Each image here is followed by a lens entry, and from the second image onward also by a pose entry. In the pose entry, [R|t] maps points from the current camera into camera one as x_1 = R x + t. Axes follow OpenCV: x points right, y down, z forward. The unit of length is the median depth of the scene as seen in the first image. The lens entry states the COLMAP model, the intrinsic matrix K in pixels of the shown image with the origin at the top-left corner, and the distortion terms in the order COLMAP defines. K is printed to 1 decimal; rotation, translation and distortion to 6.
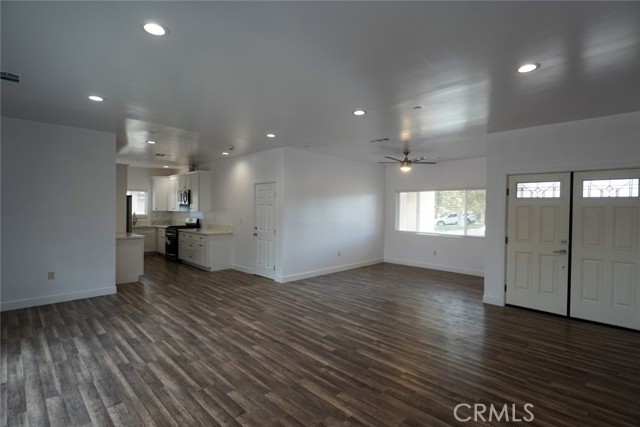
lens RADIAL K [[303.3, 0, 320.7], [0, 303.3, 210.3], [0, 0, 1]] dist [-0.001957, 0.000320]
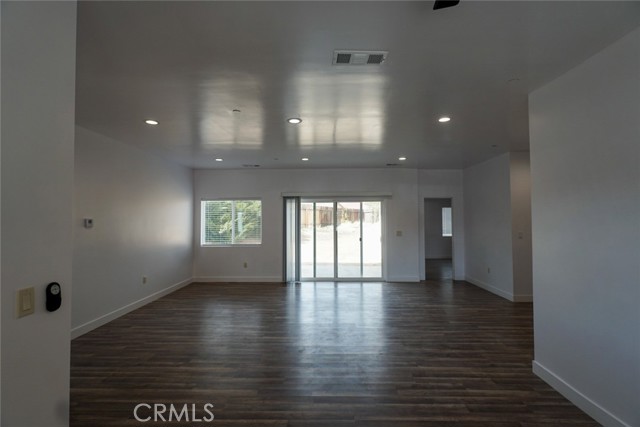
lens RADIAL K [[303.3, 0, 322.9], [0, 303.3, 218.7], [0, 0, 1]] dist [-0.001957, 0.000320]
pose [[-0.727881, -0.012923, -0.685581, 0.631352], [-0.007543, 0.999913, -0.010840, 0.001771], [0.685662, -0.002719, -0.727915, 1.557147]]
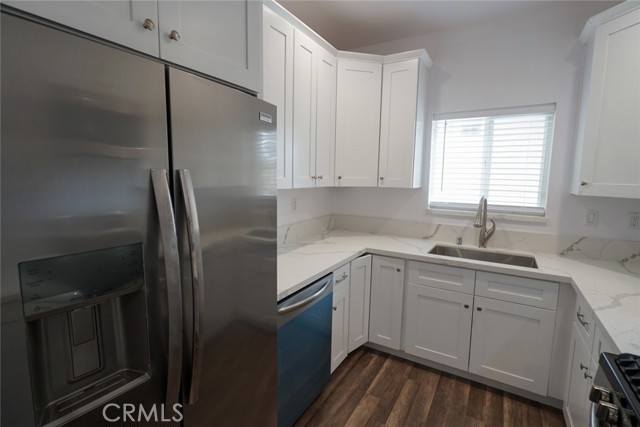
lens RADIAL K [[303.3, 0, 323.0], [0, 303.3, 211.8], [0, 0, 1]] dist [-0.001957, 0.000320]
pose [[0.236509, 0.106408, -0.965785, -0.856034], [-0.017388, 0.994289, 0.105290, -0.011889], [0.971474, -0.008109, 0.237009, 1.728826]]
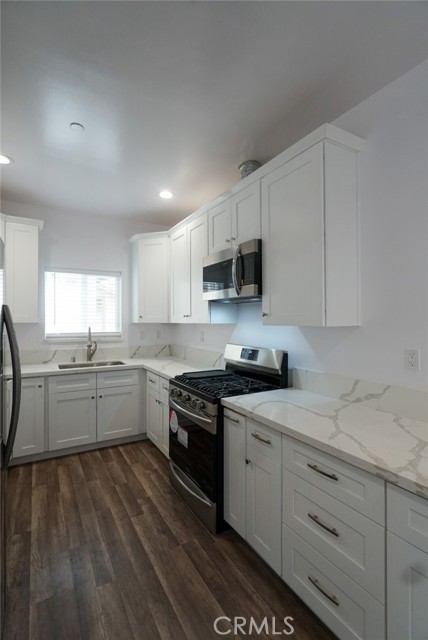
lens RADIAL K [[303.3, 0, 210.0], [0, 303.3, 321.3], [0, 0, 1]] dist [-0.001957, 0.000320]
pose [[0.962538, -0.009231, -0.270990, -0.778186], [0.009034, 0.999957, -0.001974, 0.003319], [0.270997, -0.000548, 0.962580, 1.436358]]
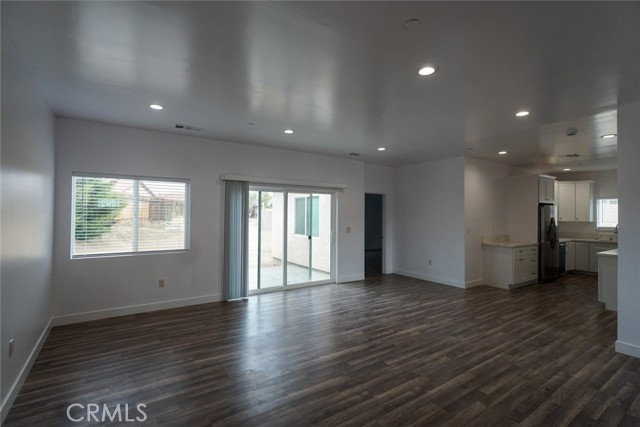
lens RADIAL K [[303.3, 0, 322.0], [0, 303.3, 213.3], [0, 0, 1]] dist [-0.001957, 0.000320]
pose [[-0.193409, -0.020441, -0.980905, 0.727719], [-0.015263, 0.999725, -0.017824, 0.007703], [0.980999, 0.011524, -0.193668, 0.800009]]
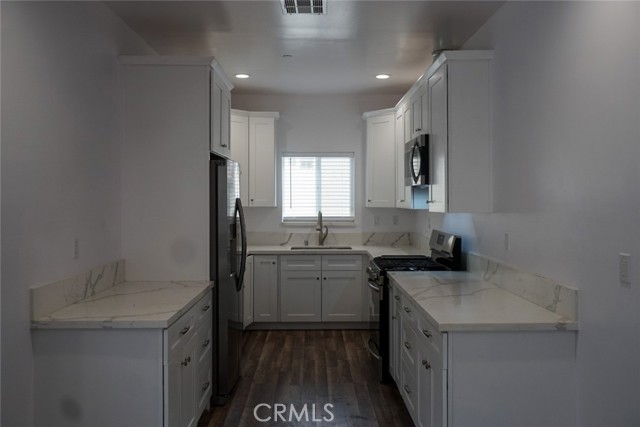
lens RADIAL K [[542.1, 0, 321.2], [0, 542.1, 212.5], [0, 0, 1]] dist [0.006177, -0.002300]
pose [[0.711127, 0.007499, -0.703024, -0.283097], [0.006303, 0.999835, 0.017041, -0.006809], [0.703035, -0.016549, 0.710962, 1.098394]]
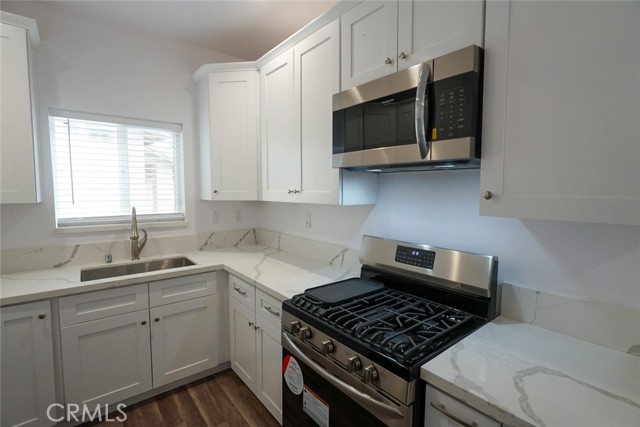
lens RADIAL K [[303.3, 0, 318.7], [0, 303.3, 212.0], [0, 0, 1]] dist [-0.001957, 0.000320]
pose [[0.993067, -0.000100, -0.117550, -0.934307], [0.008467, 0.997463, 0.070685, -0.012674], [0.117245, -0.071190, 0.990548, 1.654430]]
